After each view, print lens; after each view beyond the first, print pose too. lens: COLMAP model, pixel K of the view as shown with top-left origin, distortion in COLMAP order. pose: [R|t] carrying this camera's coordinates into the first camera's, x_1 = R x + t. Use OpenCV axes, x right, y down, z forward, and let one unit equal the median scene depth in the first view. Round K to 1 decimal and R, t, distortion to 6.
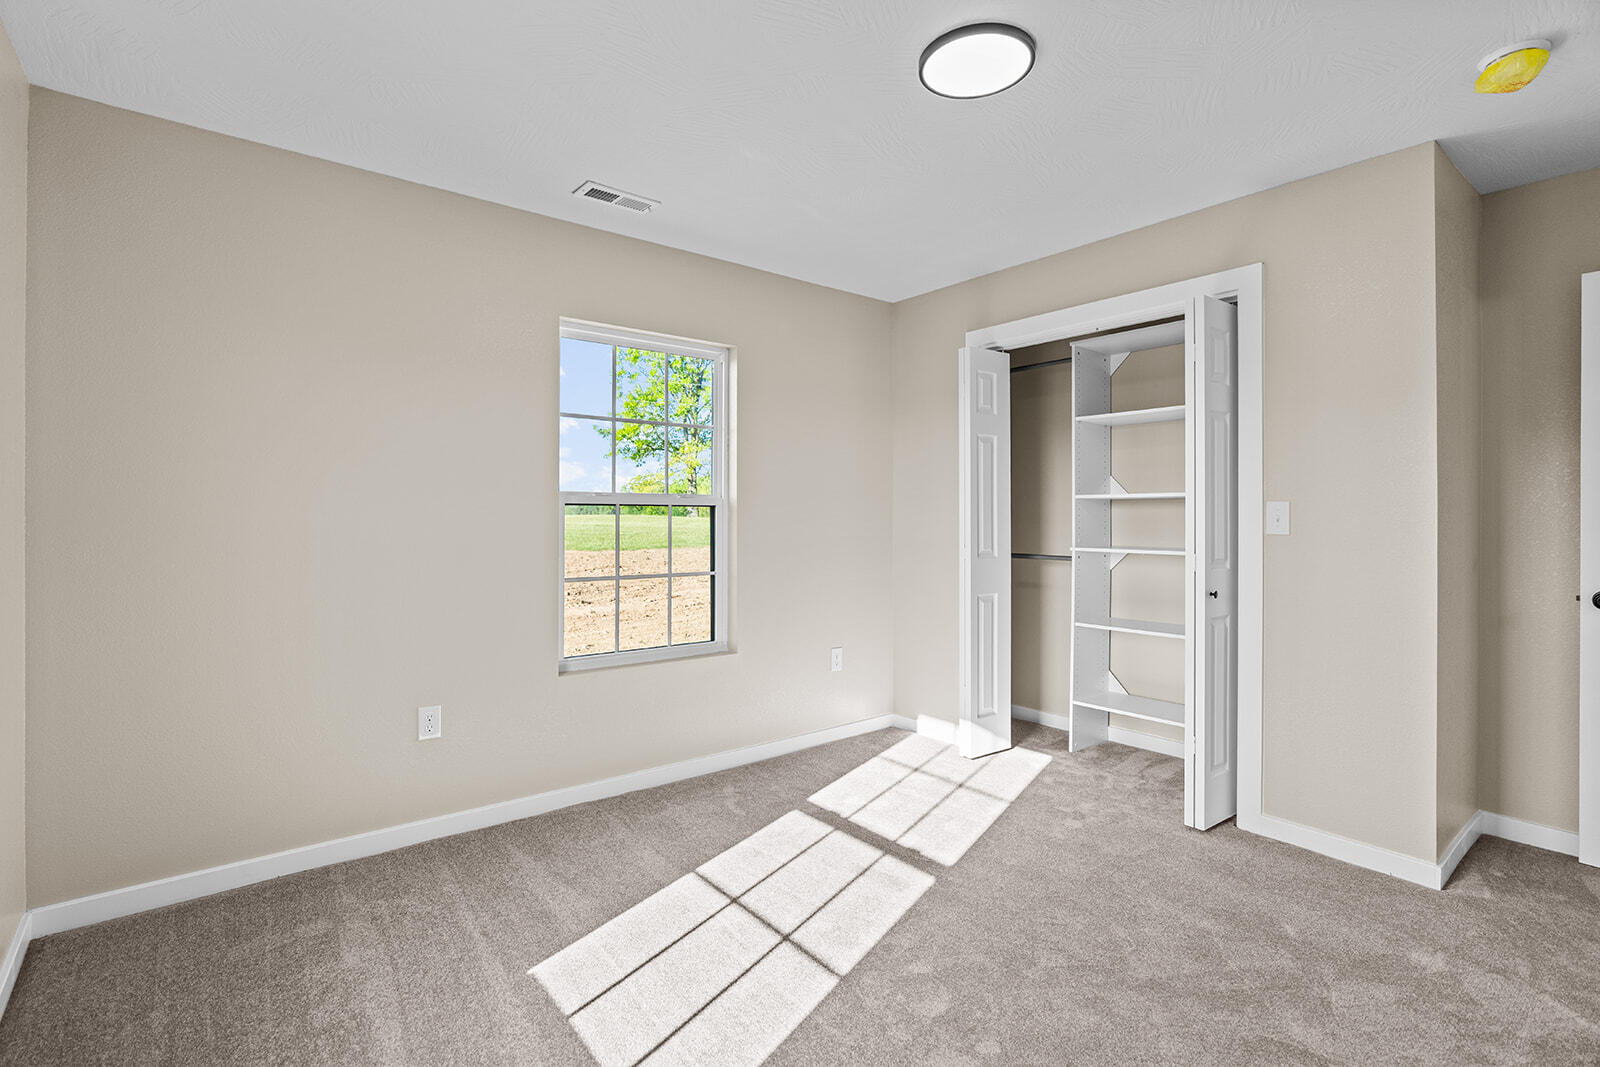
lens RADIAL K [[748.6, 0, 785.2], [0, 748.6, 532.8], [0, 0, 1]] dist [-0.007742, 0.003177]
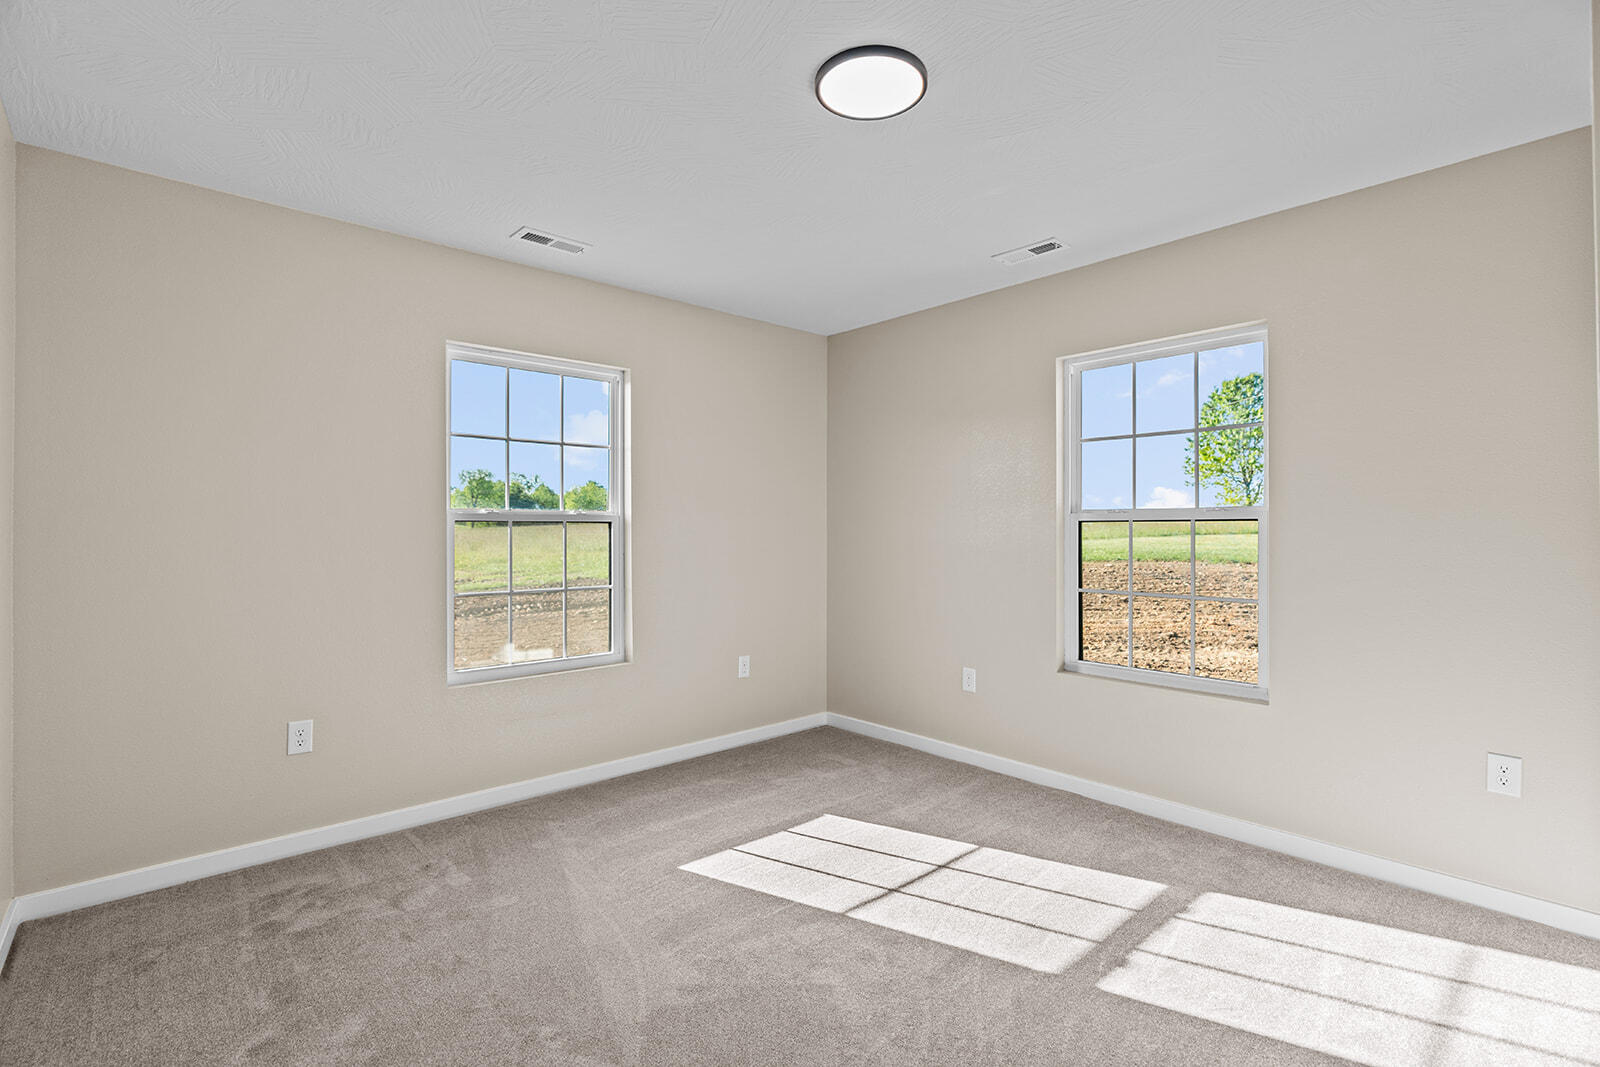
lens RADIAL K [[748.6, 0, 798.0], [0, 748.6, 538.2], [0, 0, 1]] dist [-0.007742, 0.003177]
pose [[0.064141, 0.015697, -0.997817, 0.853659], [-0.016924, 0.999750, 0.014639, -0.023799], [0.997797, 0.015948, 0.064390, 0.558205]]
